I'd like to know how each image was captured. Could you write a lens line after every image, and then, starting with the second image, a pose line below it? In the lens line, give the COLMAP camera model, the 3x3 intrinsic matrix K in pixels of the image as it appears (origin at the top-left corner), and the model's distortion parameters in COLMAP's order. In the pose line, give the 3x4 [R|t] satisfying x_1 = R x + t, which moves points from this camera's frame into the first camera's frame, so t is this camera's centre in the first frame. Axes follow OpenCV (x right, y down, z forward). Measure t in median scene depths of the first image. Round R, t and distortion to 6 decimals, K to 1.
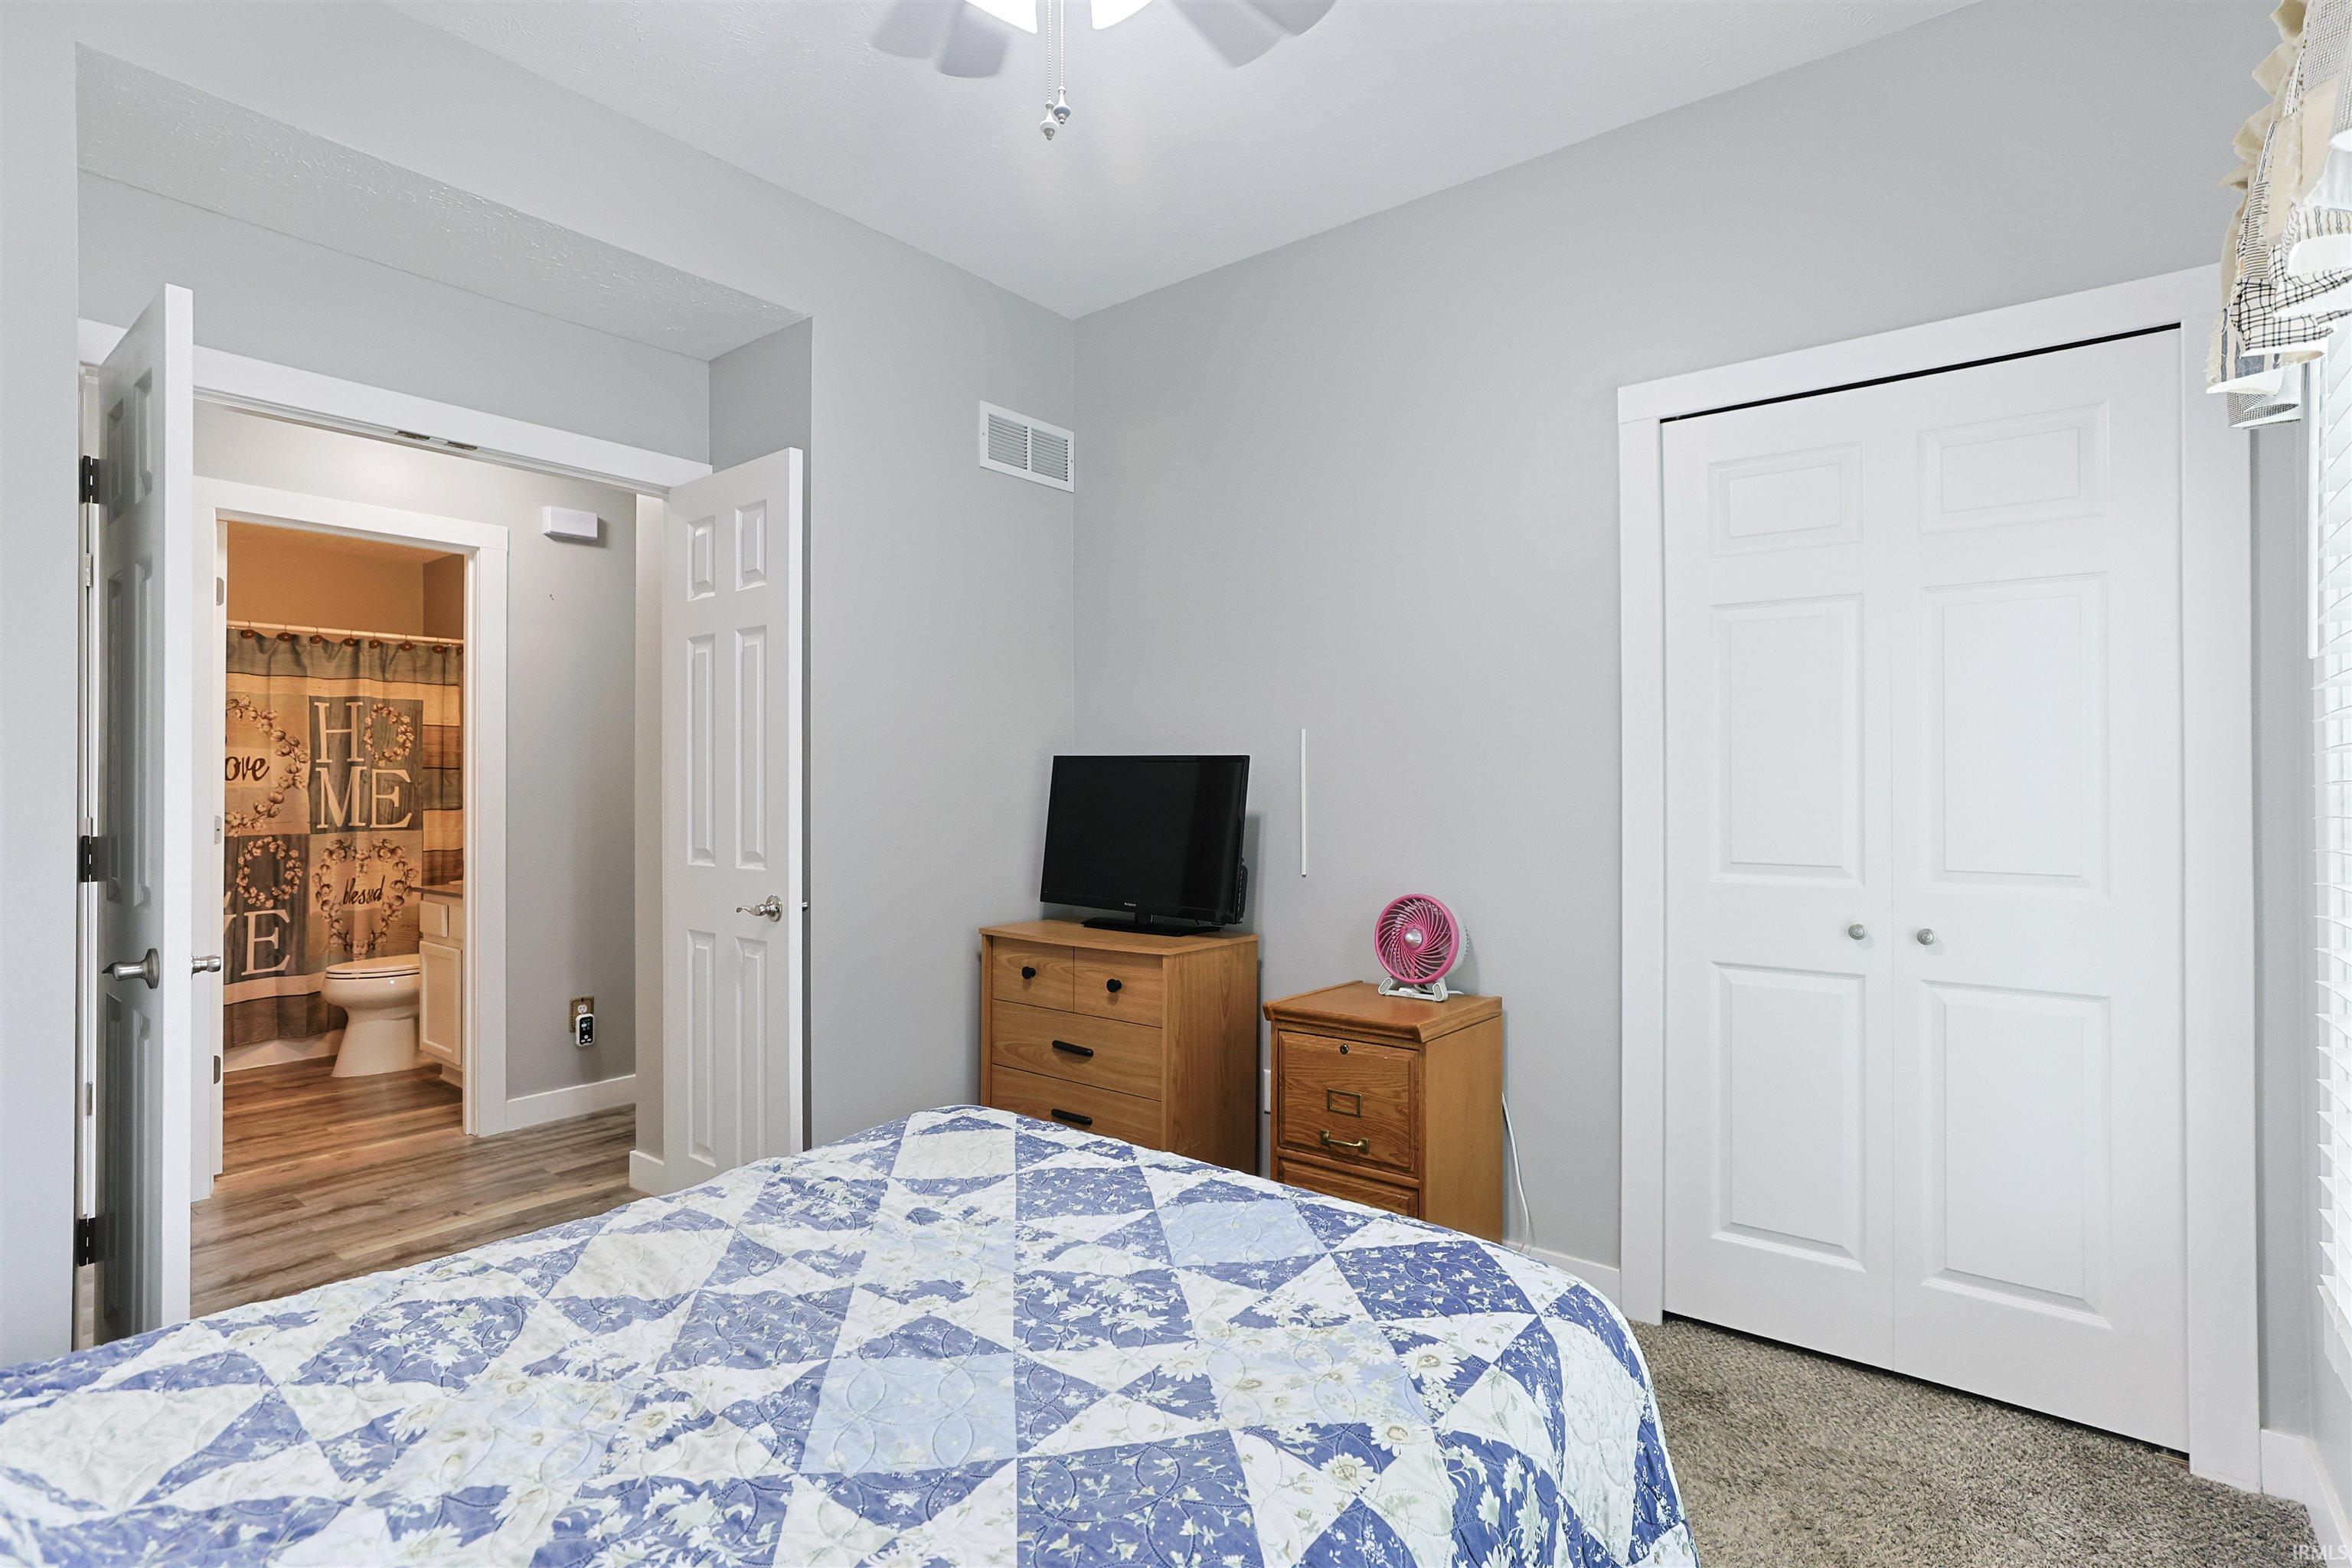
lens RADIAL K [[1125.5, 0, 1171.4], [0, 1125.5, 783.9], [0, 0, 1]] dist [-0.014002, 0.002653]
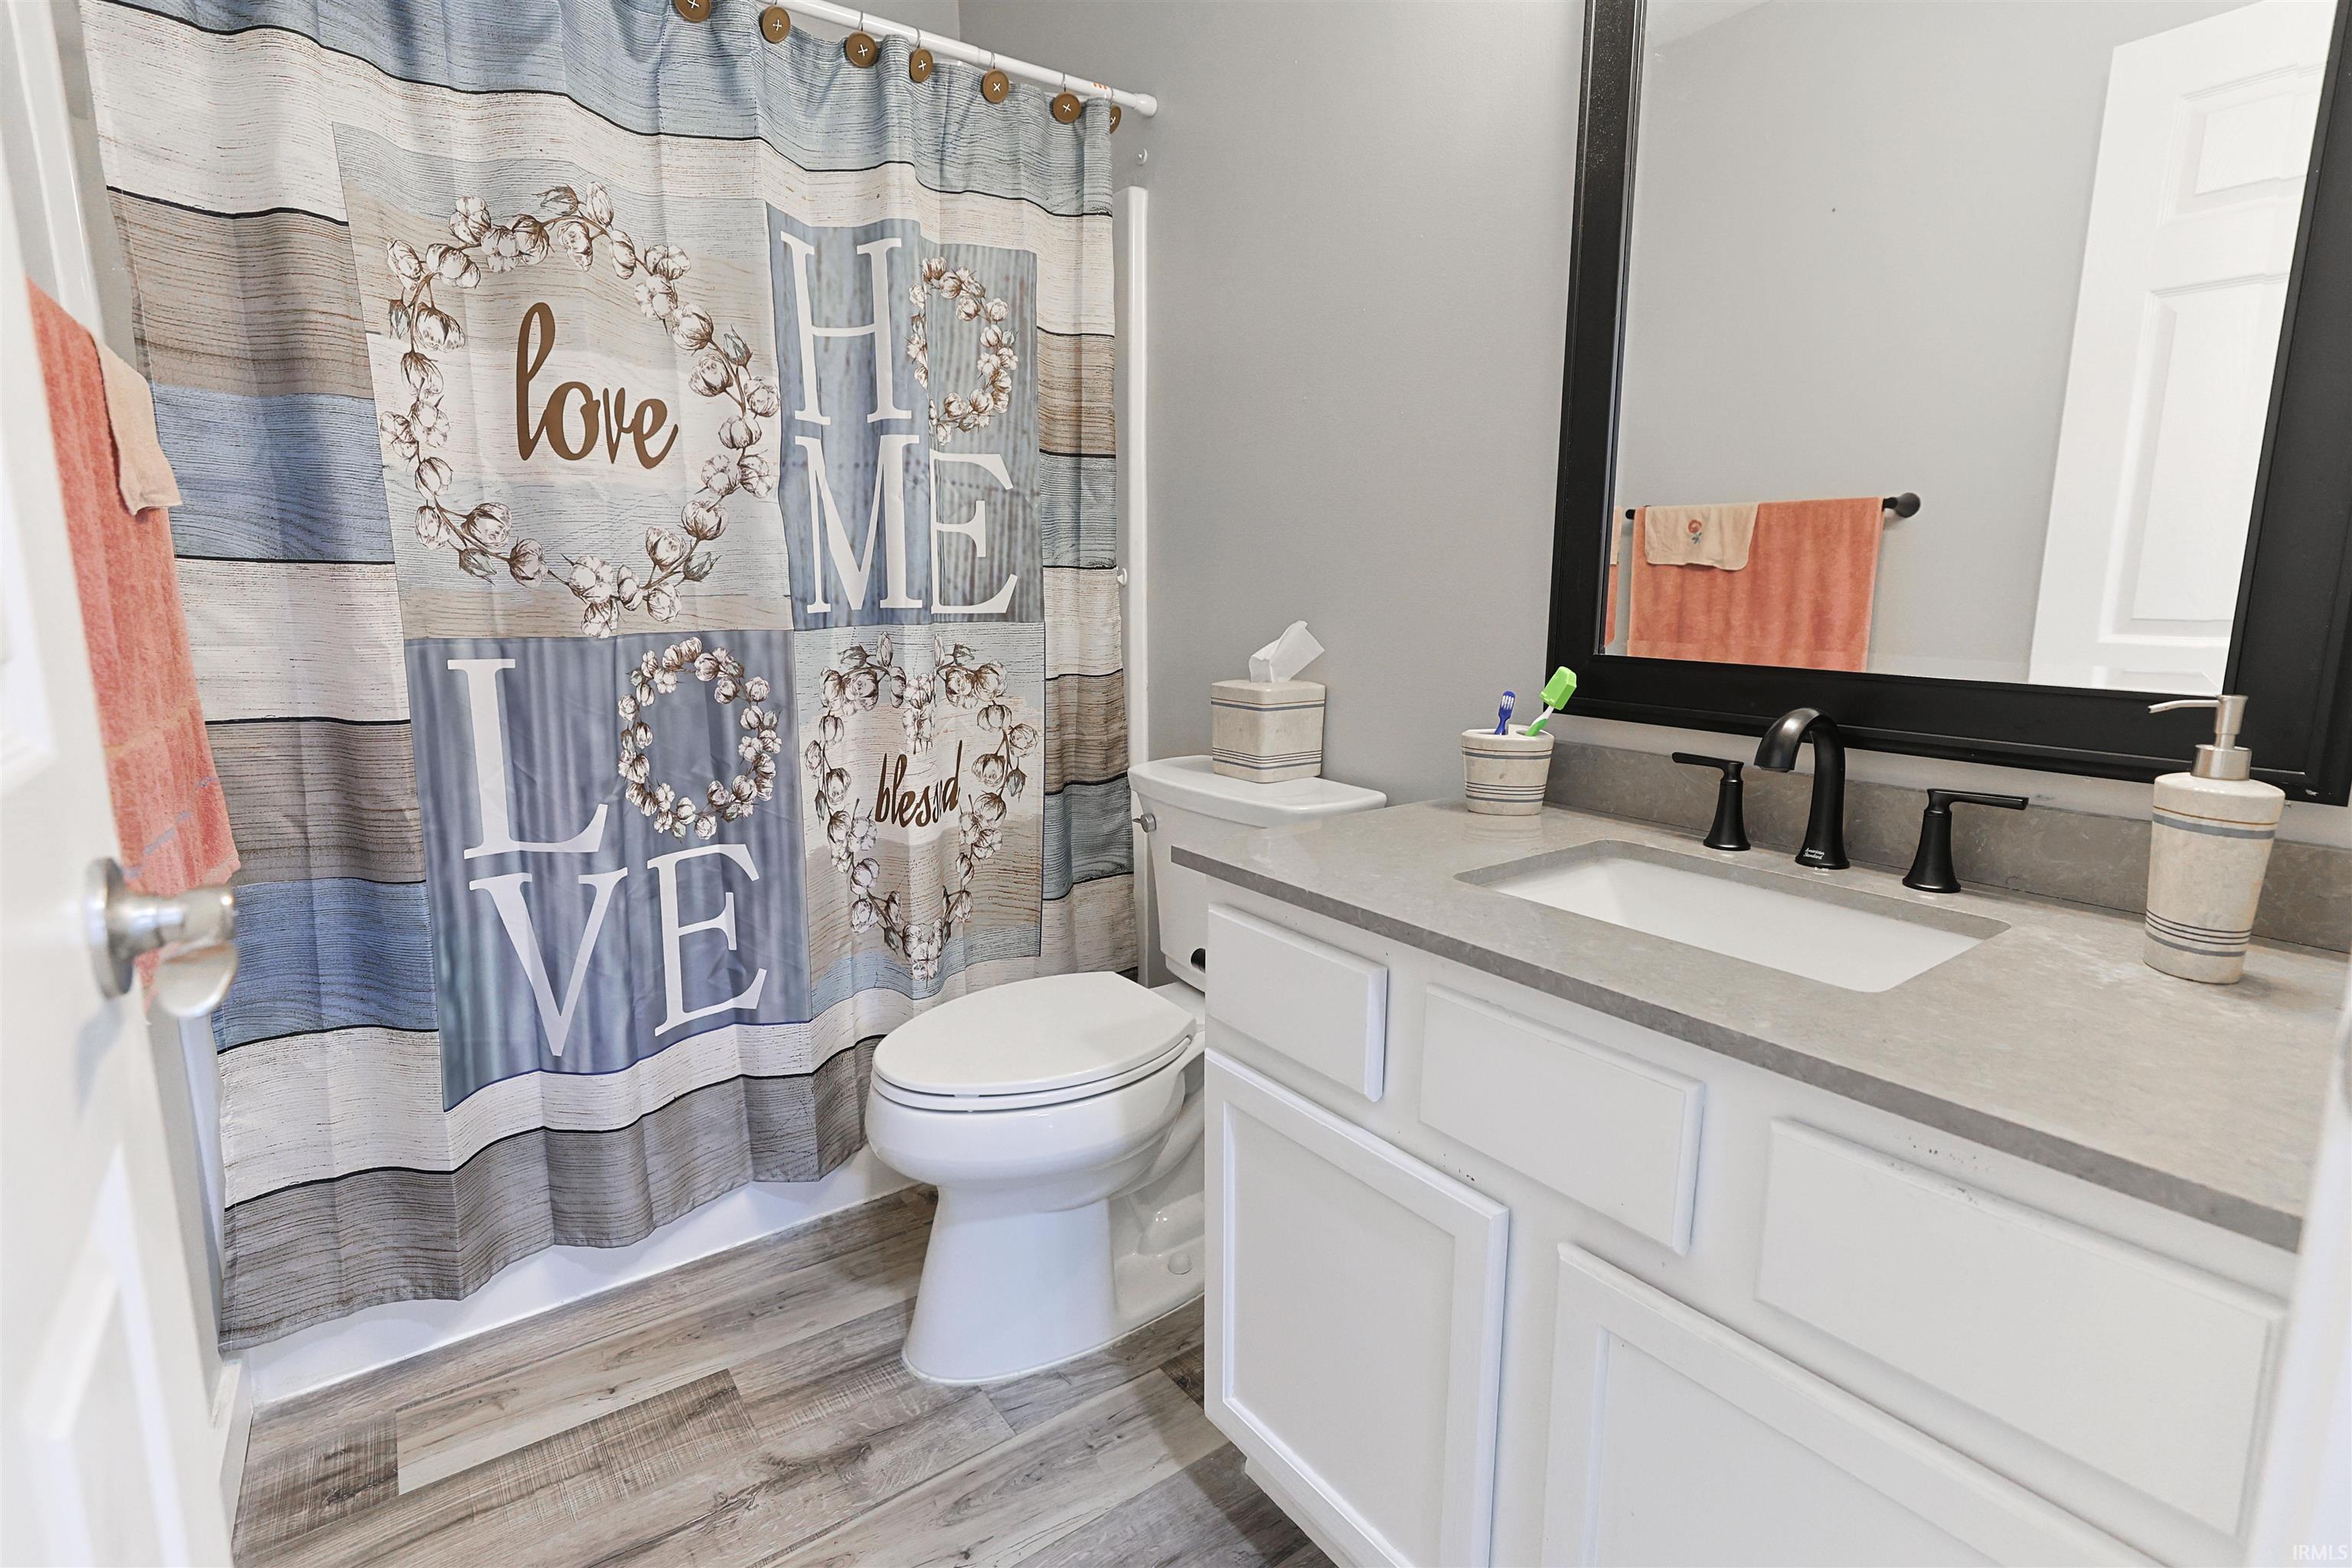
lens RADIAL K [[1125.5, 0, 1175.6], [0, 1125.5, 782.6], [0, 0, 1]] dist [-0.014002, 0.002653]
pose [[0.960038, 0.050555, -0.275264, -0.562703], [-0.000879, 0.984089, 0.177672, 0.029441], [0.279867, -0.170330, 0.944808, 0.700797]]
